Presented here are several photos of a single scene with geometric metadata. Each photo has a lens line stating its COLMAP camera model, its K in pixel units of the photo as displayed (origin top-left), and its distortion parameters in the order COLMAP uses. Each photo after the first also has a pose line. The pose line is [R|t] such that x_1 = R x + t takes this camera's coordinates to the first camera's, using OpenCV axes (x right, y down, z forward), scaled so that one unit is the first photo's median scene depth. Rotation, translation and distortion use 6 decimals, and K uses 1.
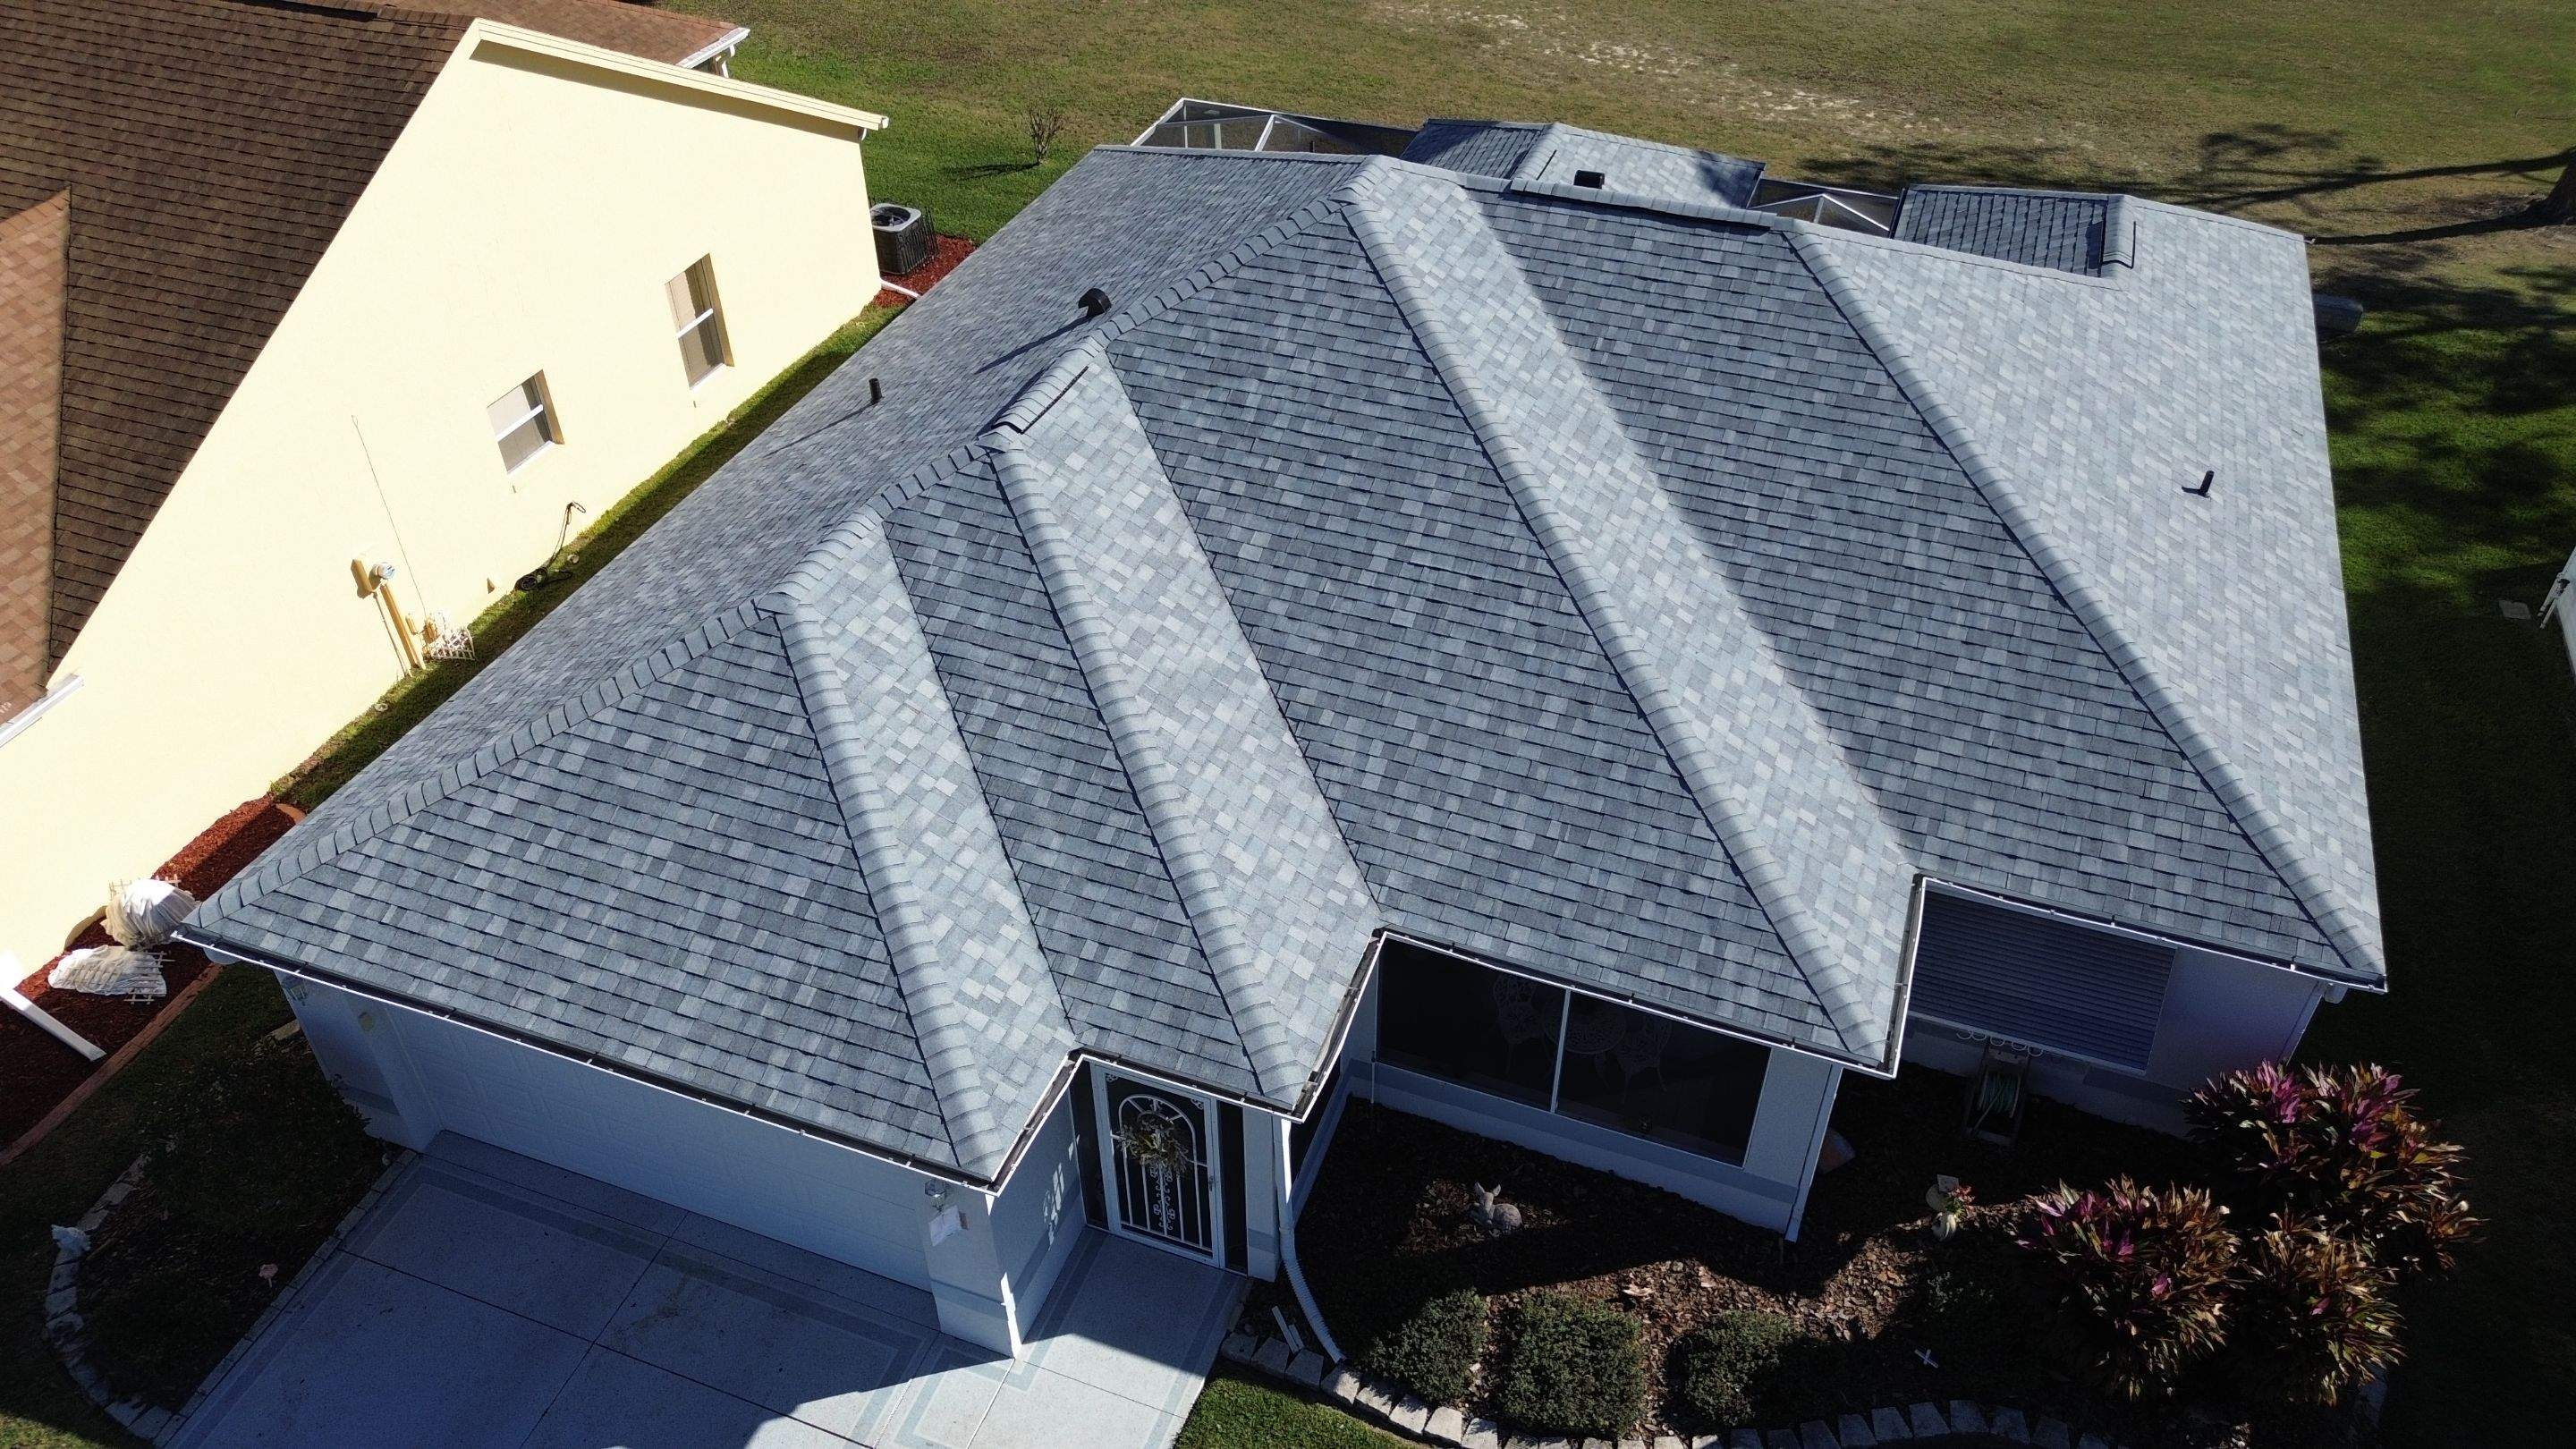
lens RADIAL K [[1821.4, 0, 1297.5], [0, 1821.4, 722.3], [0, 0, 1]] dist [0.070229, -0.068197]
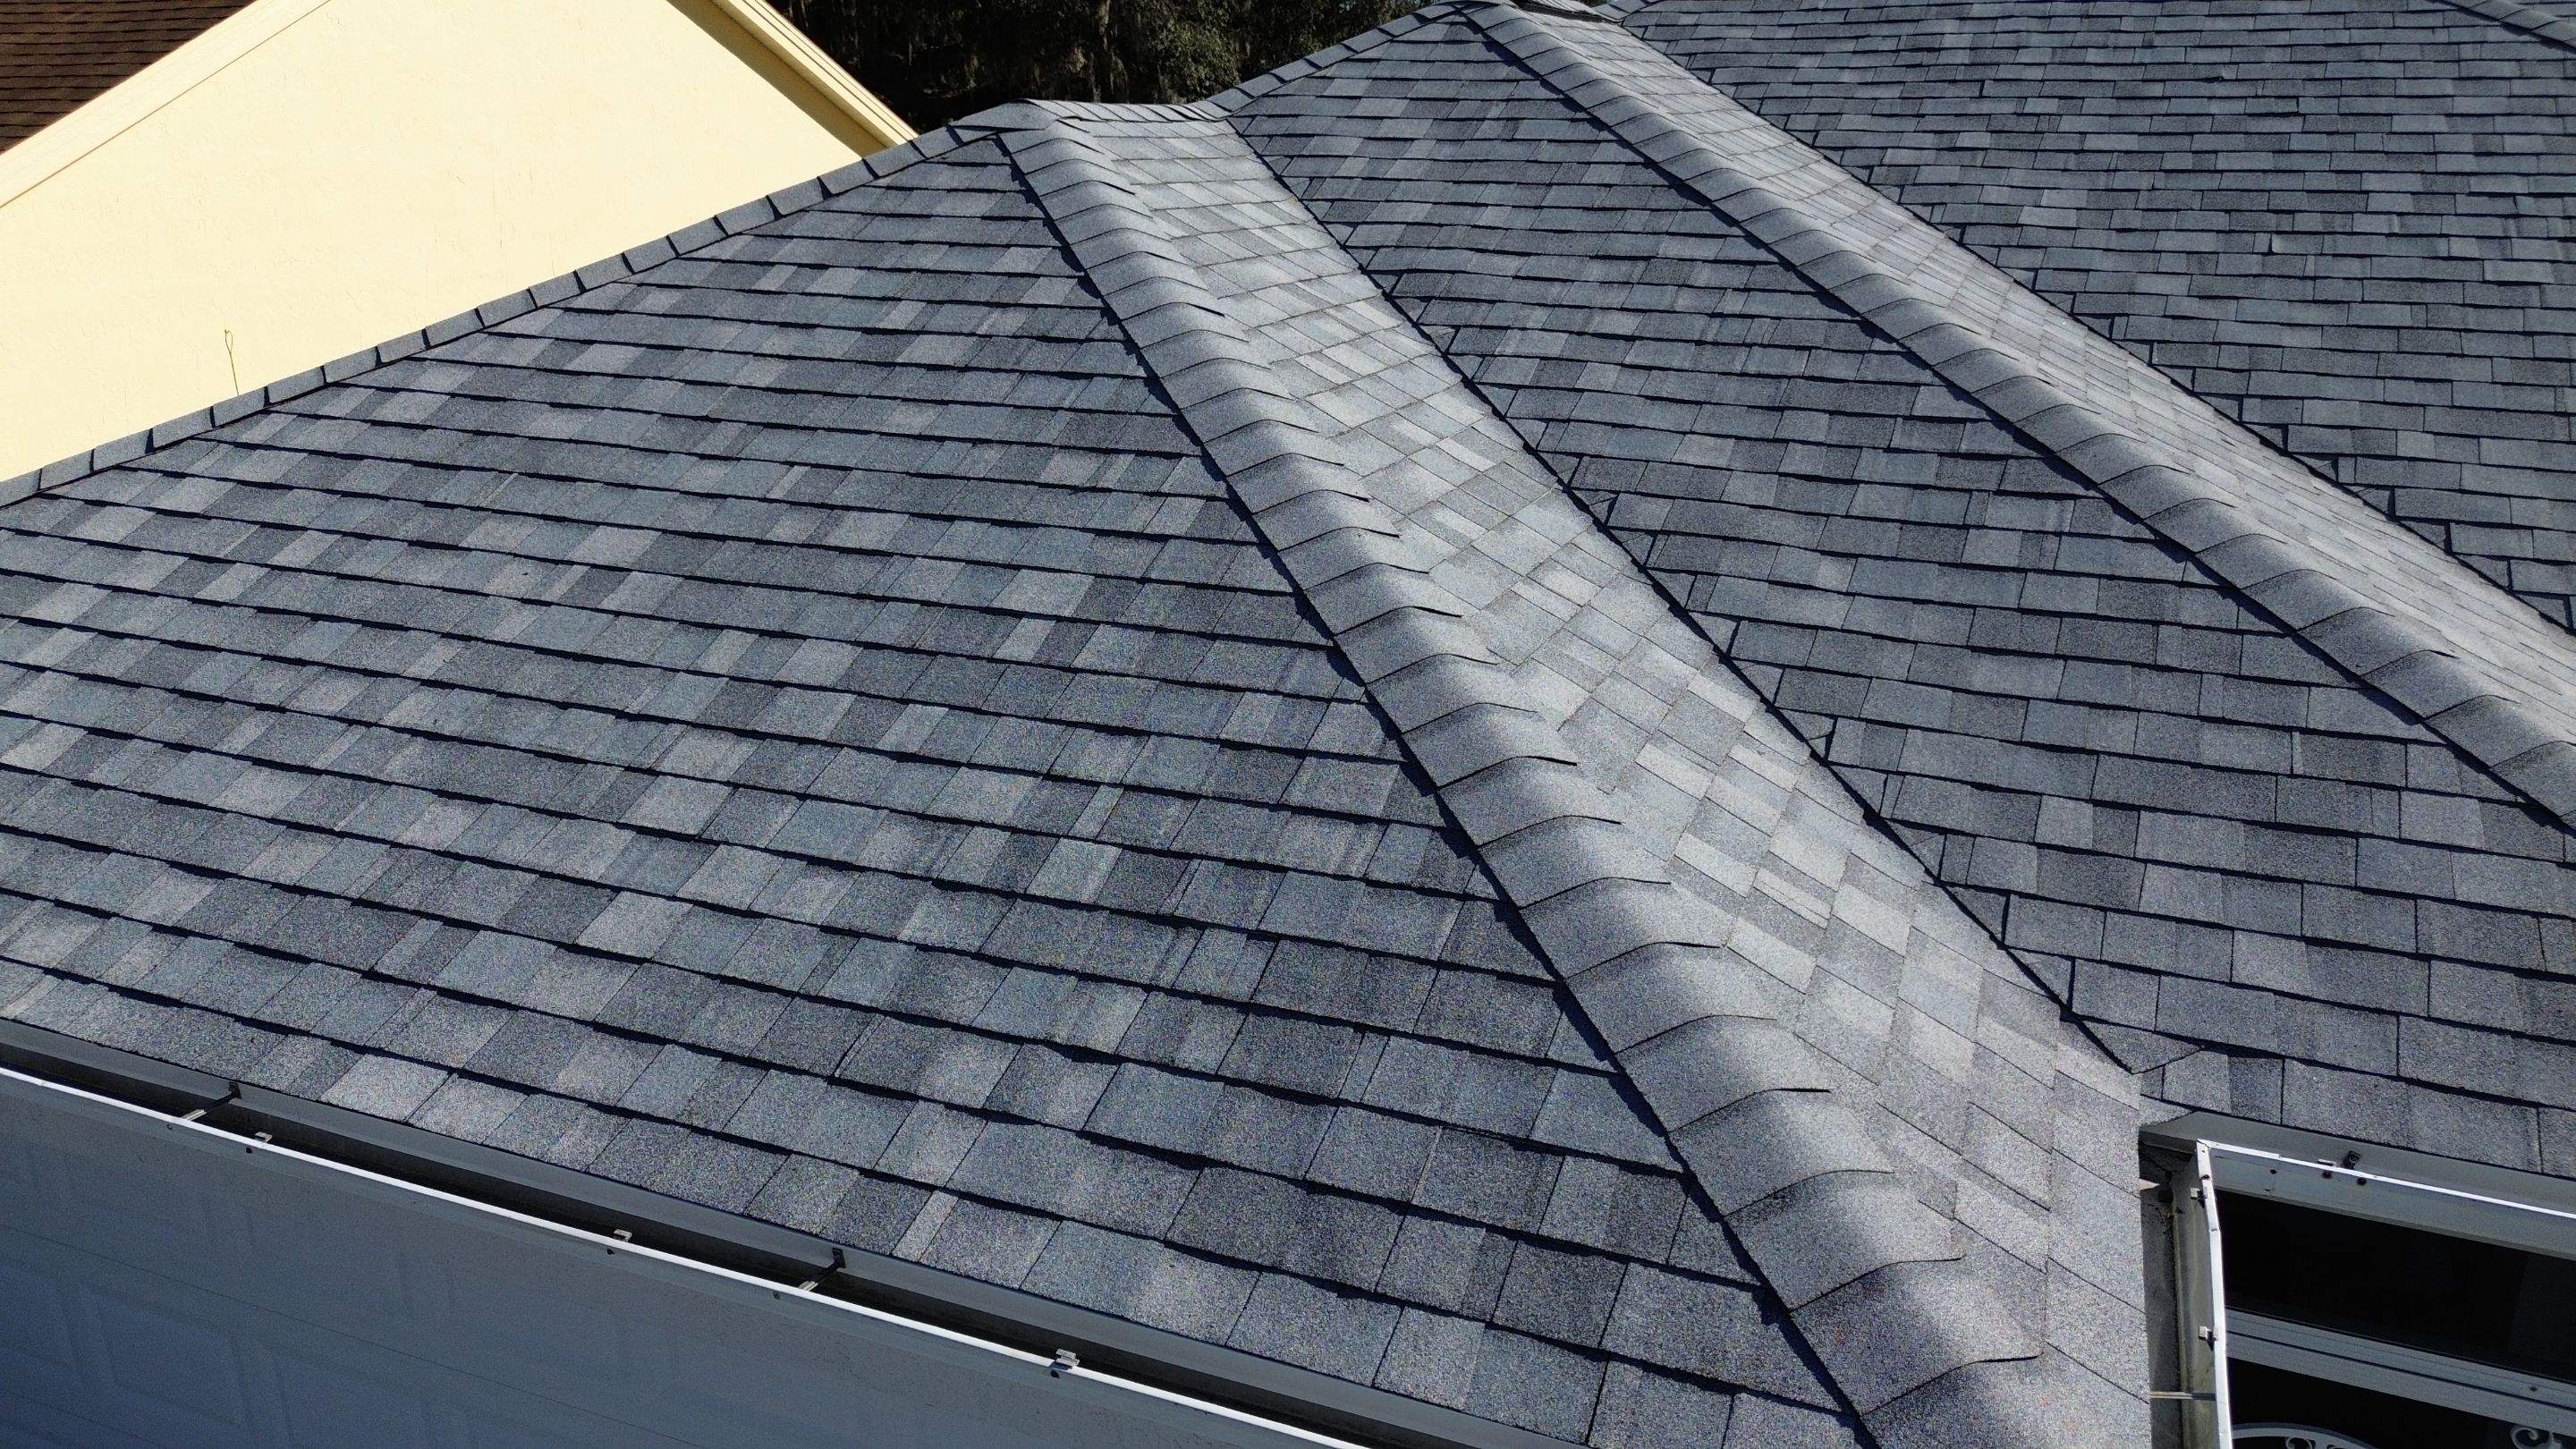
lens RADIAL K [[1821.4, 0, 1298.2], [0, 1821.4, 729.2], [0, 0, 1]] dist [0.070229, -0.068197]
pose [[0.999414, 0.016697, -0.029894, -0.210118], [-0.026179, 0.935331, -0.352803, 0.201536], [0.022070, 0.353379, 0.935220, 0.688410]]
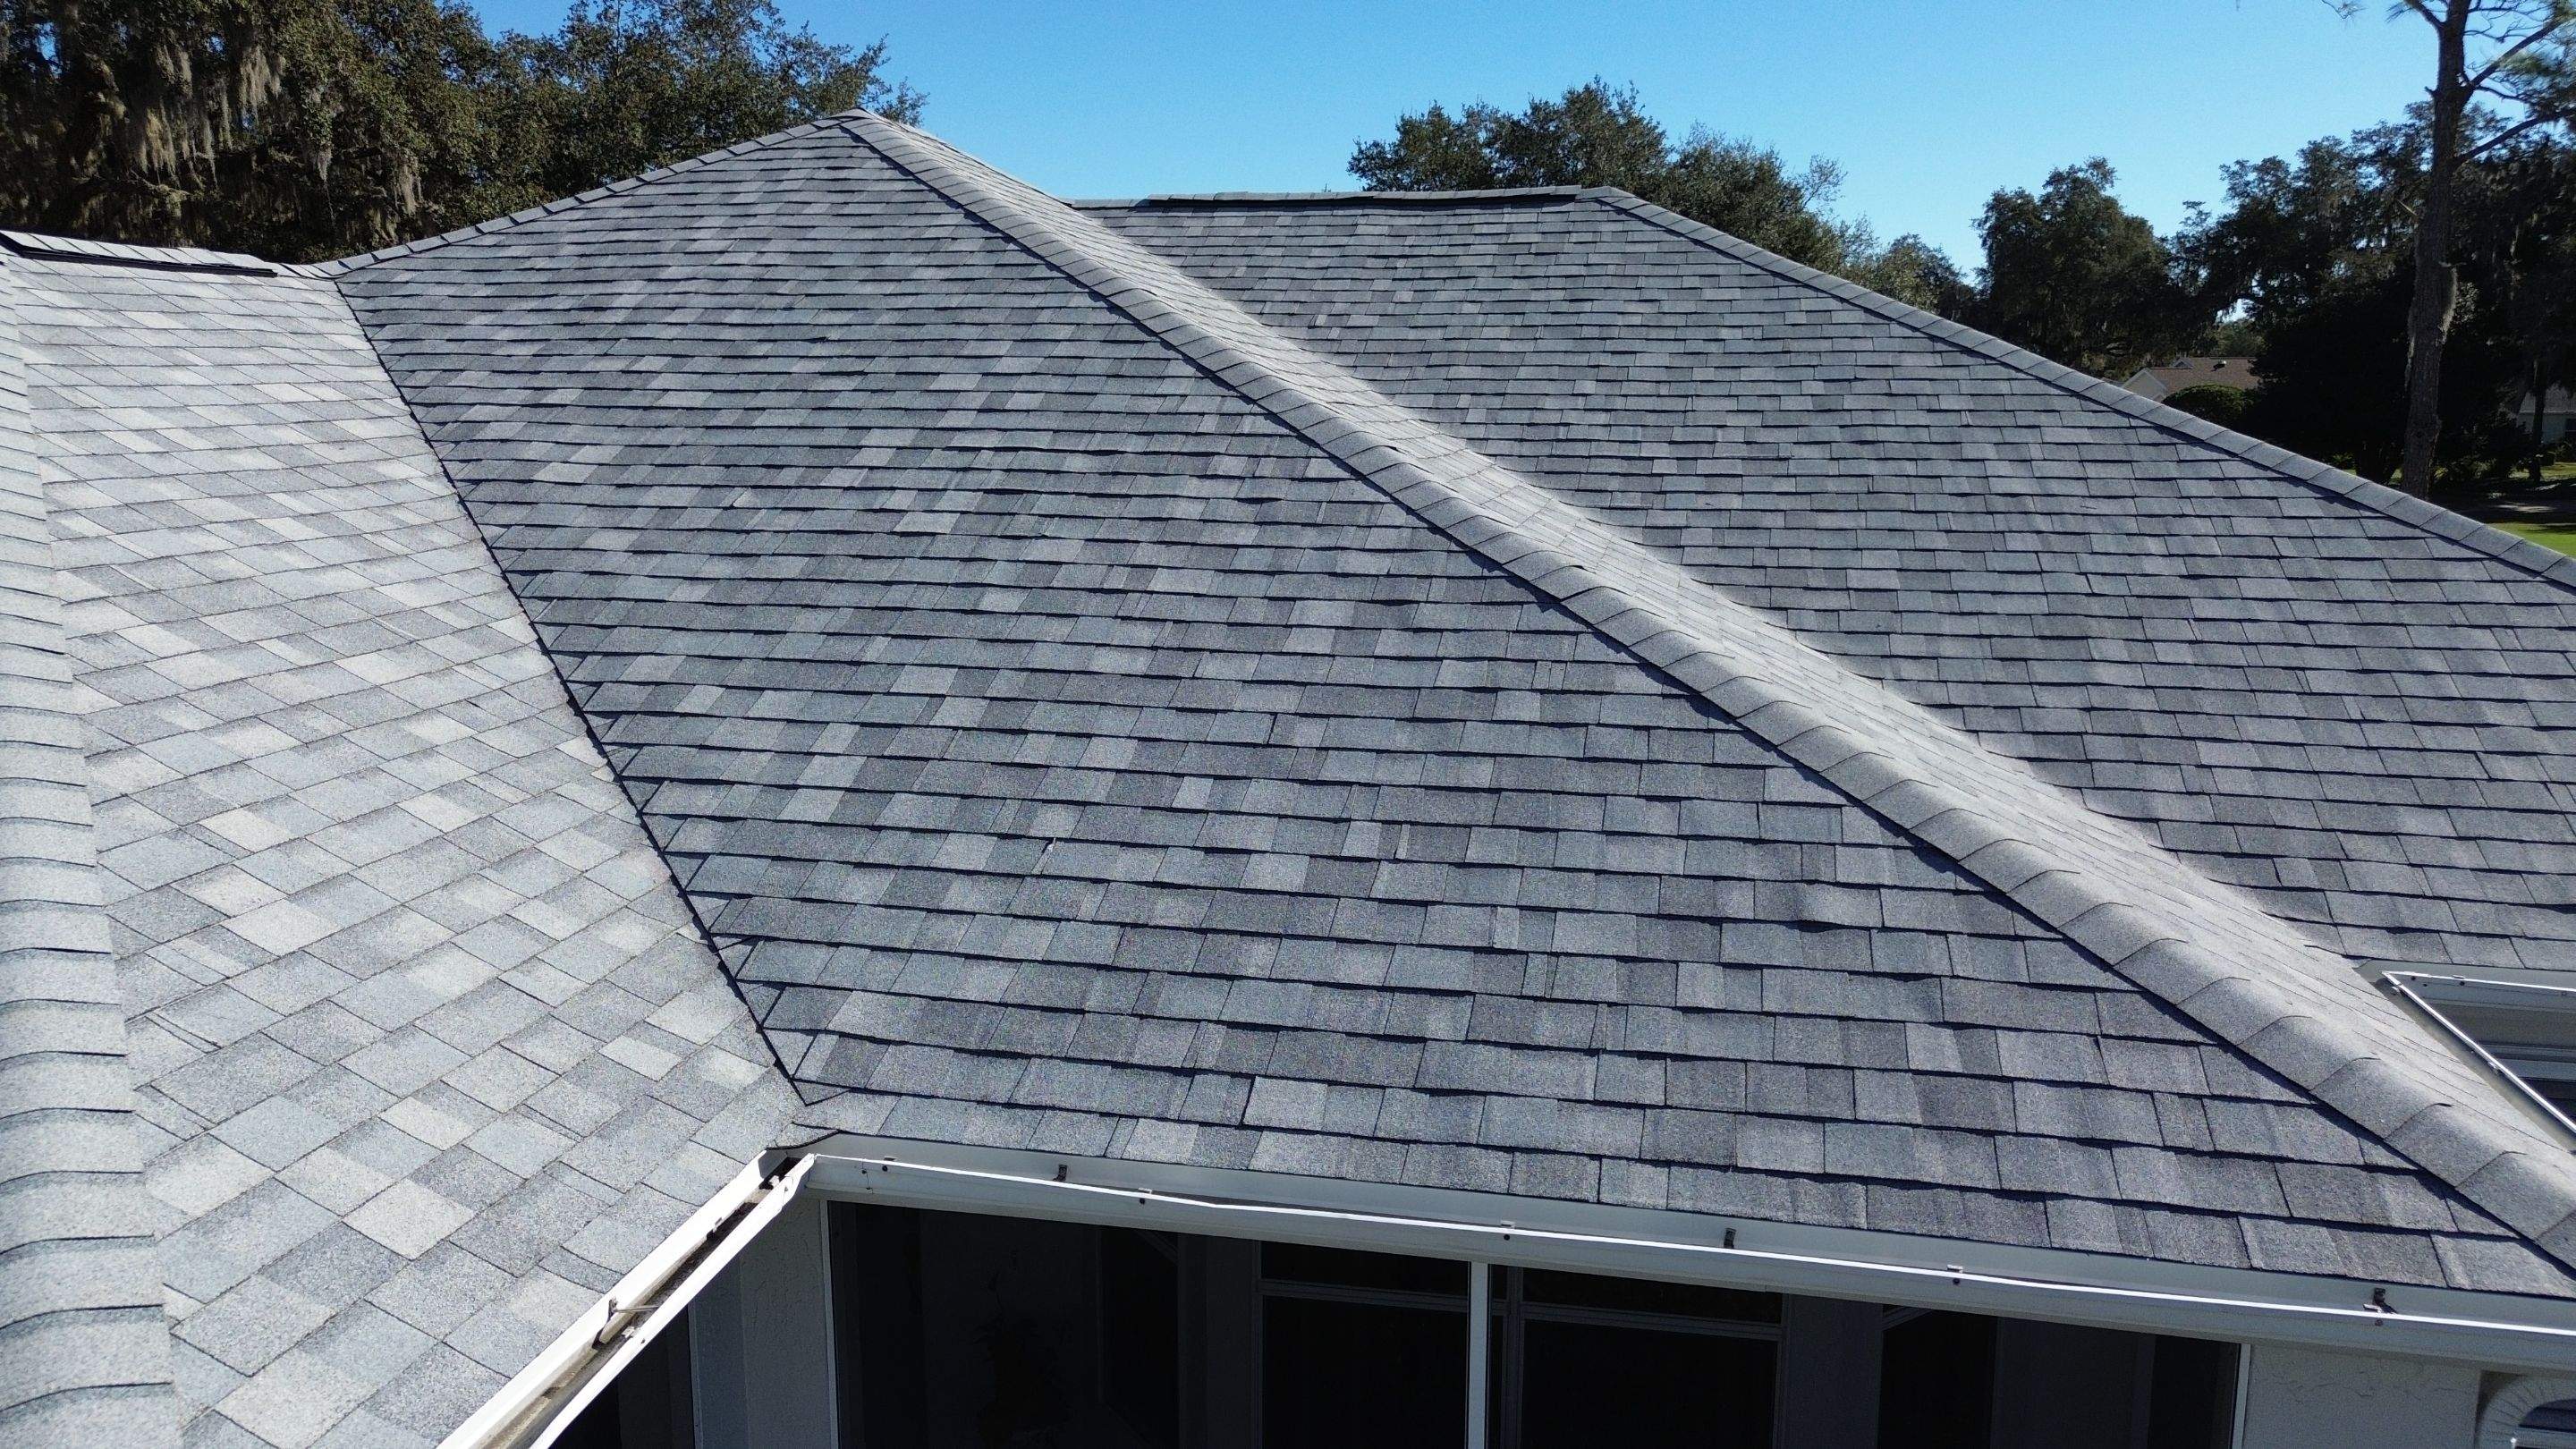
lens RADIAL K [[1821.4, 0, 1303.9], [0, 1821.4, 722.6], [0, 0, 1]] dist [0.070229, -0.068197]
pose [[0.984815, -0.029633, 0.171061, 0.074313], [0.108550, 0.874069, -0.473519, 0.194018], [-0.135487, 0.484897, 0.864013, 0.703484]]
